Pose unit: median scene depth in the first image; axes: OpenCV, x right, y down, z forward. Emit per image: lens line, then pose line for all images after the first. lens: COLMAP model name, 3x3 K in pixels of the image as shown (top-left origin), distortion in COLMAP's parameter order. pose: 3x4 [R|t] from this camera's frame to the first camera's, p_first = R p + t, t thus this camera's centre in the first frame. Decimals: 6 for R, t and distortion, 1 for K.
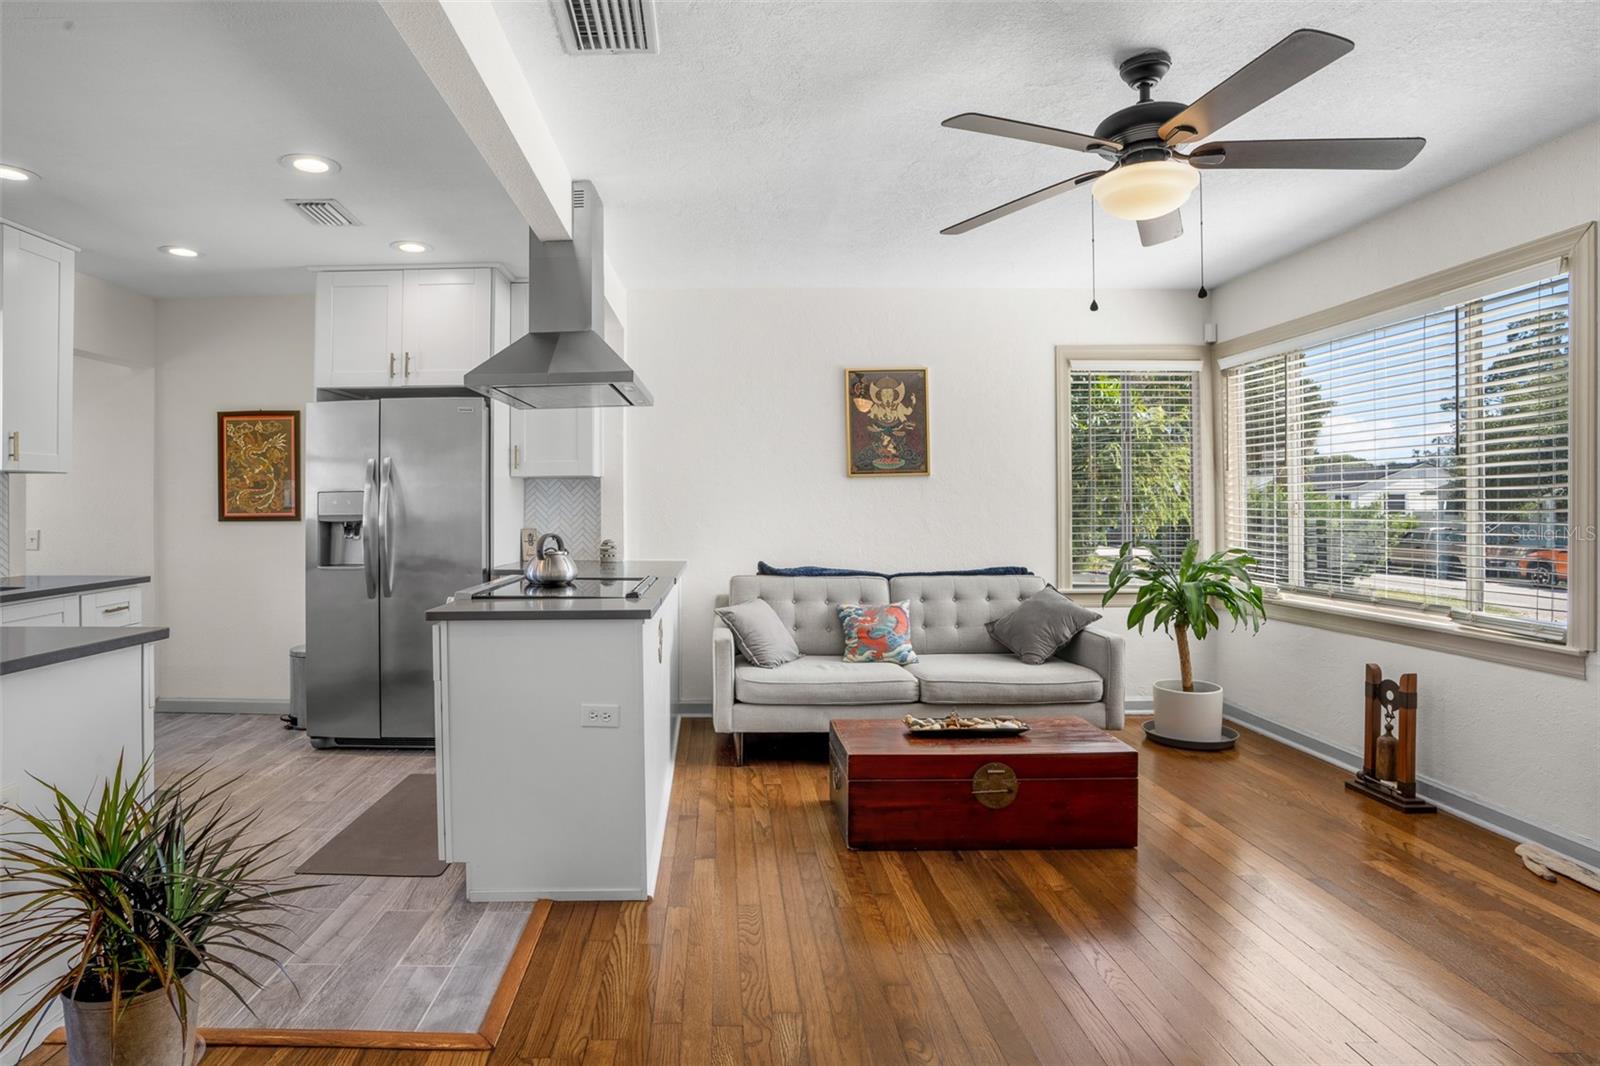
lens RADIAL K [[818.1, 0, 706.6], [0, 818.1, 504.1], [0, 0, 1]] dist [-0.052148, 0.020136]
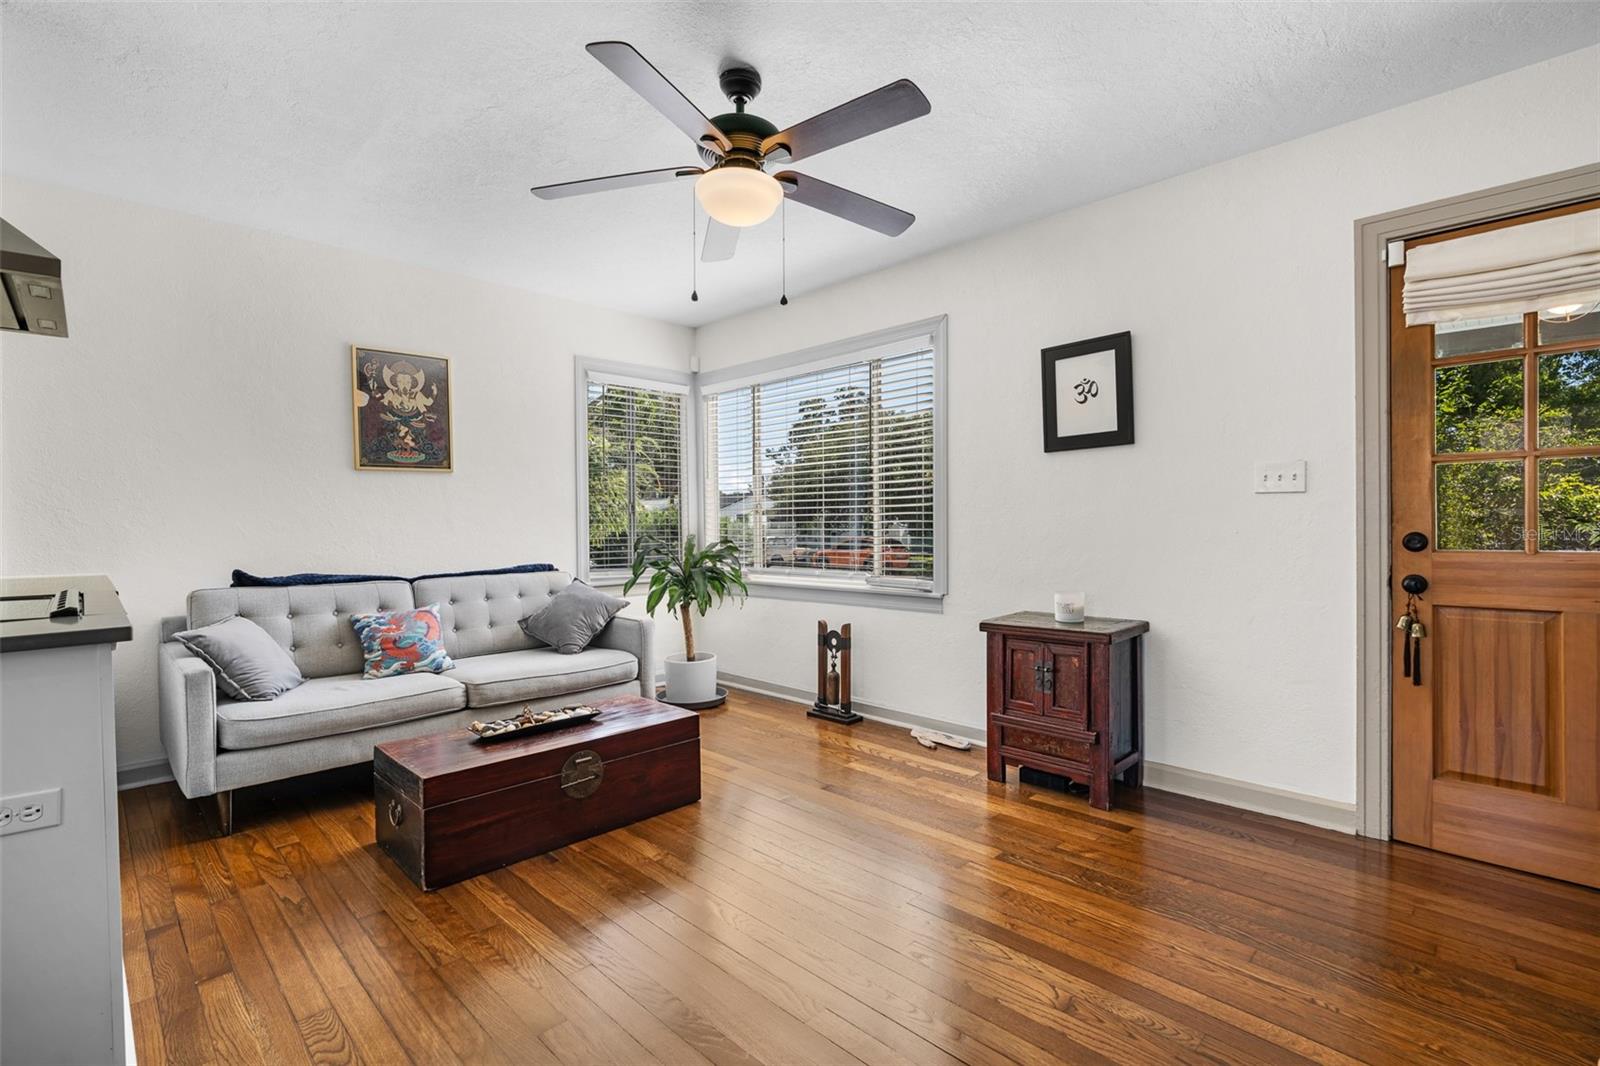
lens RADIAL K [[736.0, 0, 789.2], [0, 736.0, 531.5], [0, 0, 1]] dist [-0.001212, 0.000816]
pose [[0.703209, -0.010052, 0.710912, -0.072708], [0.004146, 0.999941, 0.010038, 0.032170], [-0.710971, -0.004111, 0.703209, 0.139171]]
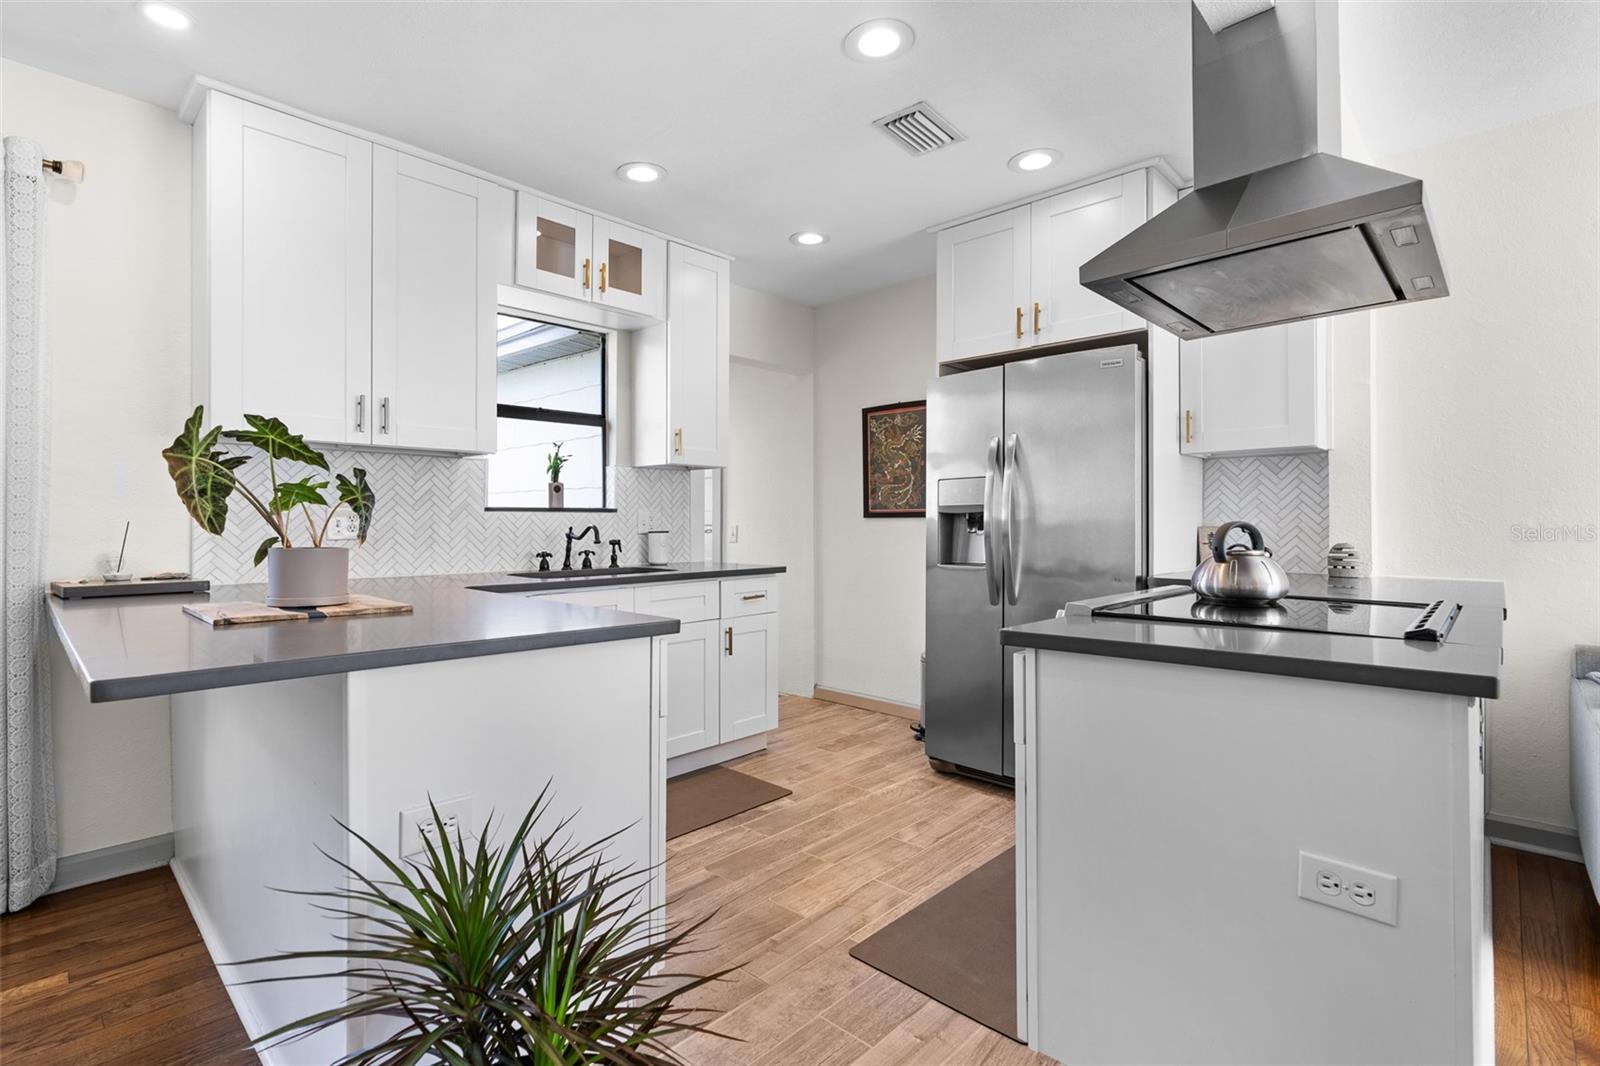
lens RADIAL K [[741.3, 0, 799.1], [0, 741.3, 523.4], [0, 0, 1]] dist [-0.002388, 0.000019]
pose [[0.740046, 0.002366, -0.672552, -0.049291], [-0.001819, 0.999997, 0.001516, 0.031580], [0.672553, 0.000101, 0.740049, 0.299584]]
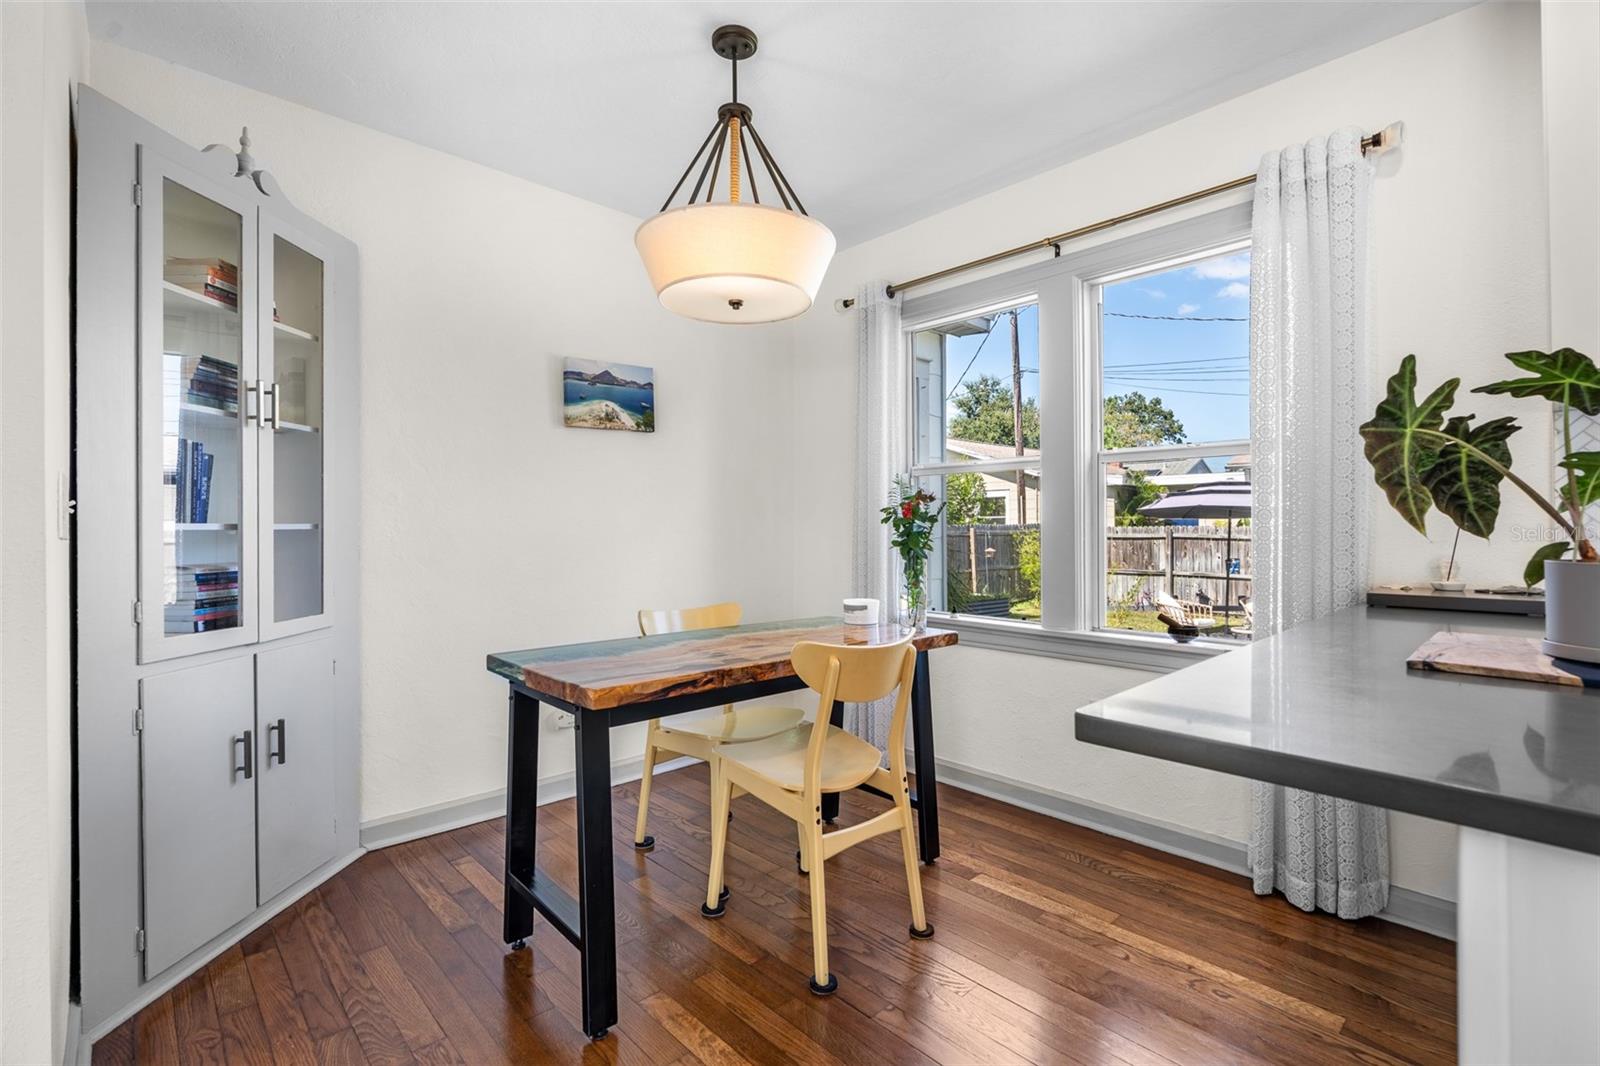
lens RADIAL K [[713.8, 0, 808.2], [0, 713.8, 529.7], [0, 0, 1]] dist [-0.000526, 0.000126]
pose [[-0.718462, 0.005012, -0.695548, -0.198600], [0.007663, 0.999970, -0.000709, 0.034635], [0.695524, -0.005839, -0.718479, 0.413159]]
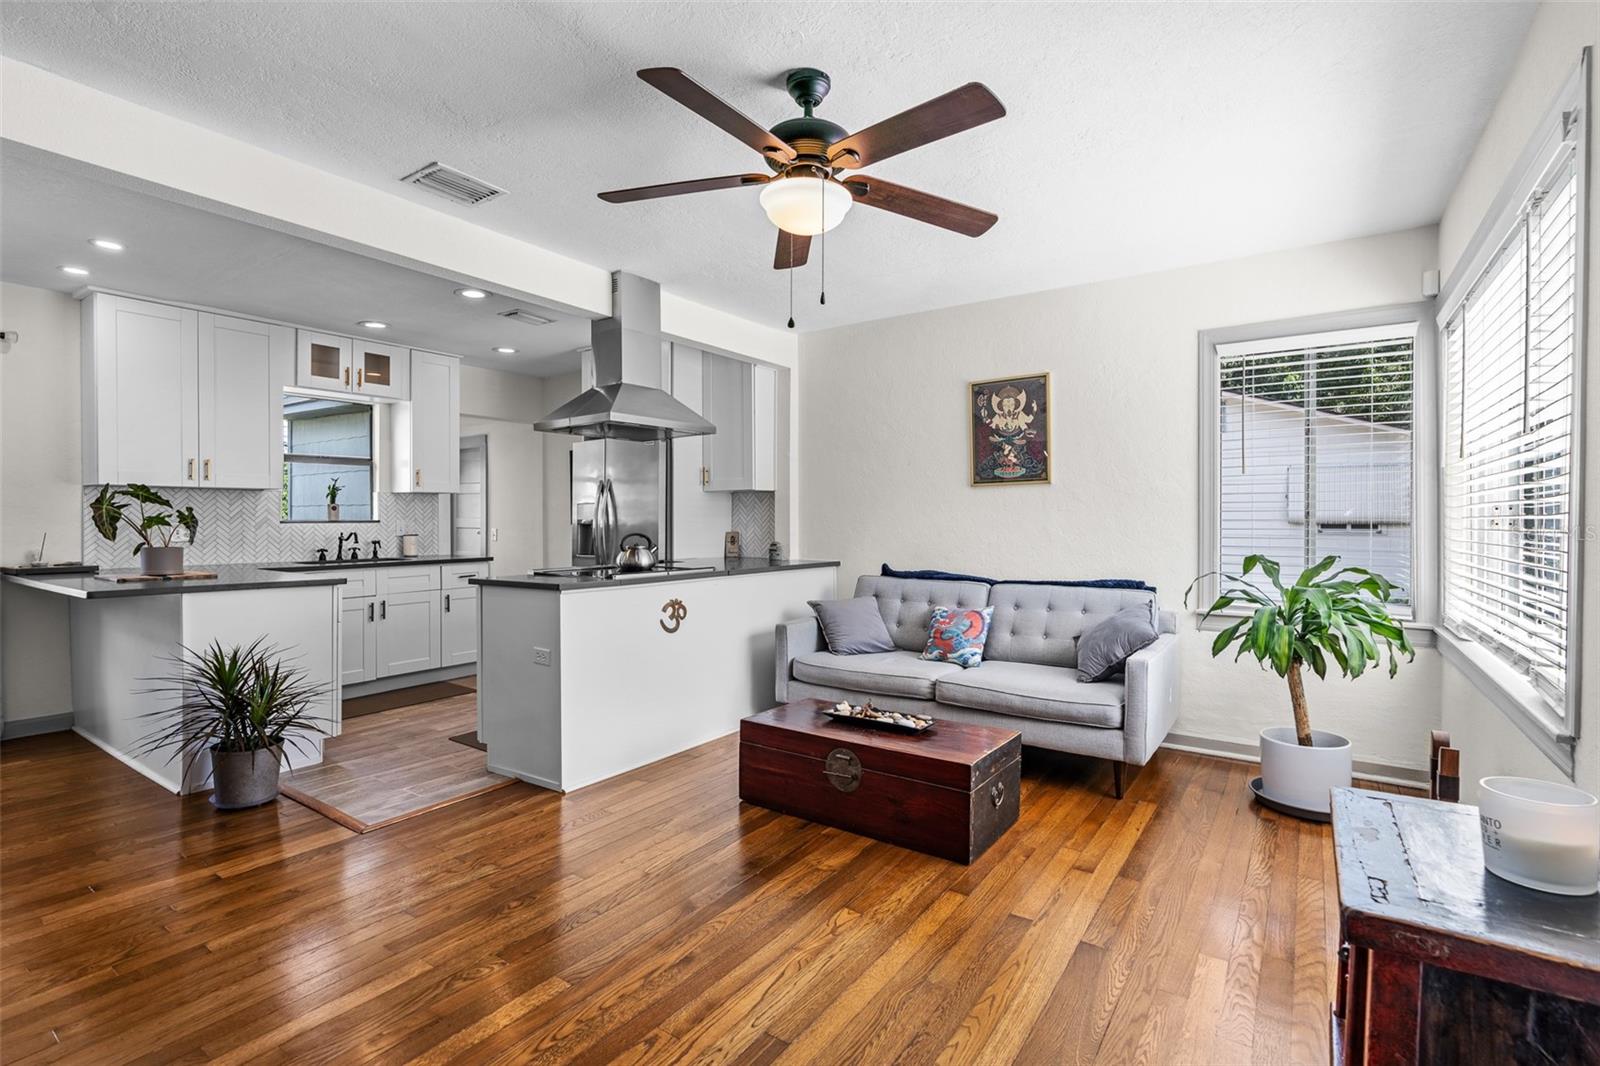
lens RADIAL K [[741.7, 0, 801.8], [0, 741.7, 527.0], [0, 0, 1]] dist [-0.002229, 0.001108]
pose [[0.827788, 0.008991, -0.560968, 0.624375], [-0.002328, 0.999918, 0.012592, 0.008331], [0.561036, -0.009118, 0.827741, 0.110392]]
